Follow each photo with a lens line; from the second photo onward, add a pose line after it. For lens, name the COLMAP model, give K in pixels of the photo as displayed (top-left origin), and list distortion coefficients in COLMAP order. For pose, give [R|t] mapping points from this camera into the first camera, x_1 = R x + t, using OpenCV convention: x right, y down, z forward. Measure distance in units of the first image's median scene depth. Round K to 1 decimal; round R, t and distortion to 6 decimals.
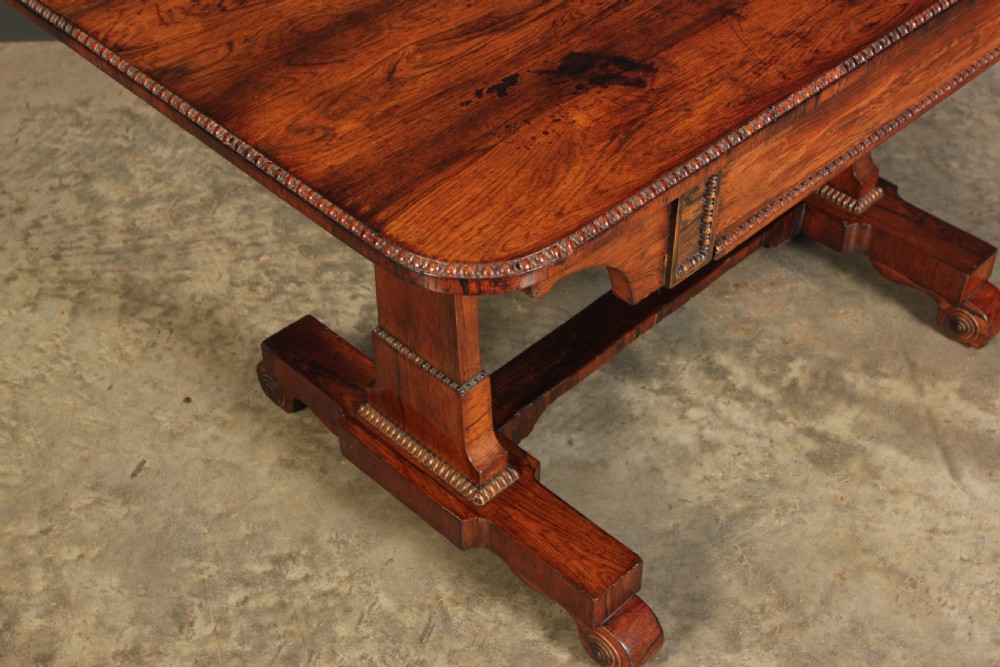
lens RADIAL K [[1425.4, 0, 500.0], [0, 1425.4, 333.5], [0, 0, 1]] dist [-0.021114, 0.079659]
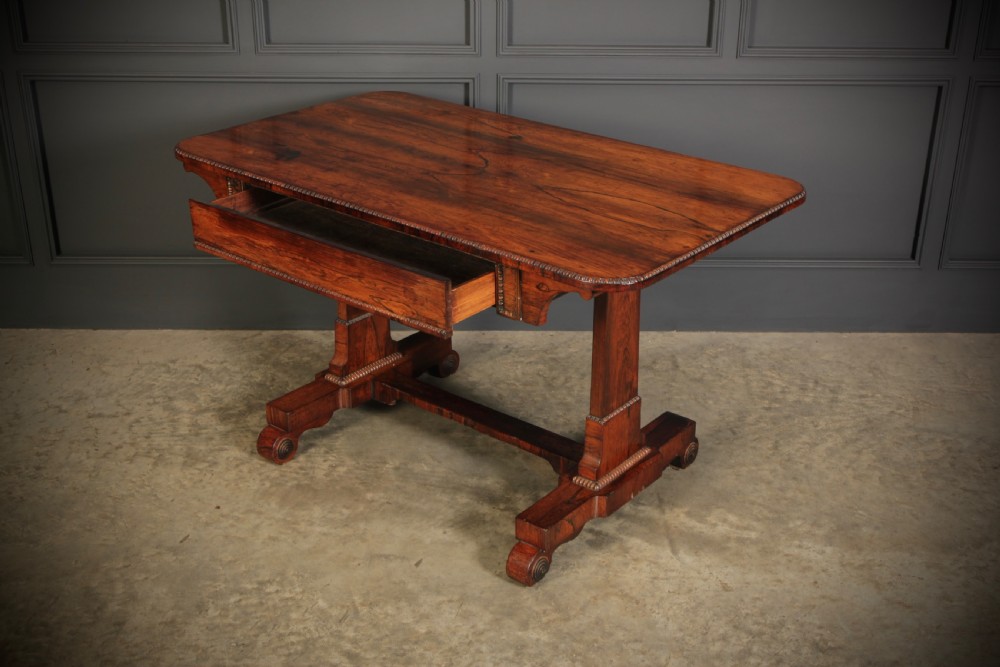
lens RADIAL K [[1249.9, 0, 500.0], [0, 1249.9, 333.5], [0, 0, 1]] dist [-0.039306, 0.021076]
pose [[0.999534, 0.016060, -0.025970, 0.138754], [-0.023073, 0.954325, -0.297879, 0.269566], [0.020000, 0.298339, 0.954250, -0.424891]]
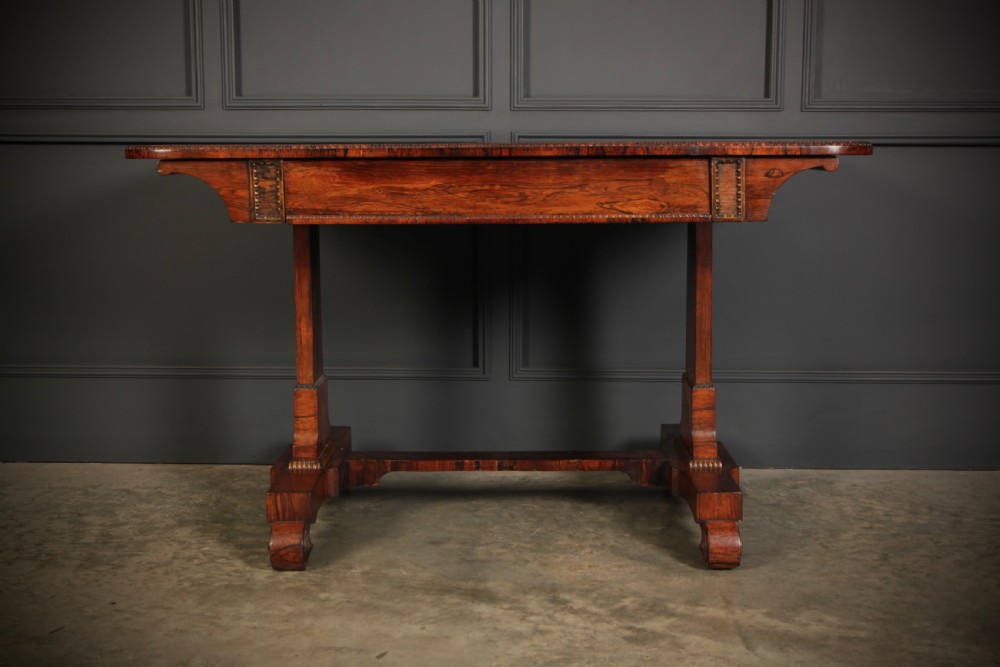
lens RADIAL K [[1360.1, 0, 500.0], [0, 1360.1, 333.5], [0, 0, 1]] dist [-0.025916, 0.055028]
pose [[0.997922, 0.007547, -0.063988, 0.171573], [-0.042400, 0.824695, -0.563986, 0.474771], [0.048515, 0.565527, 0.823302, -0.051054]]
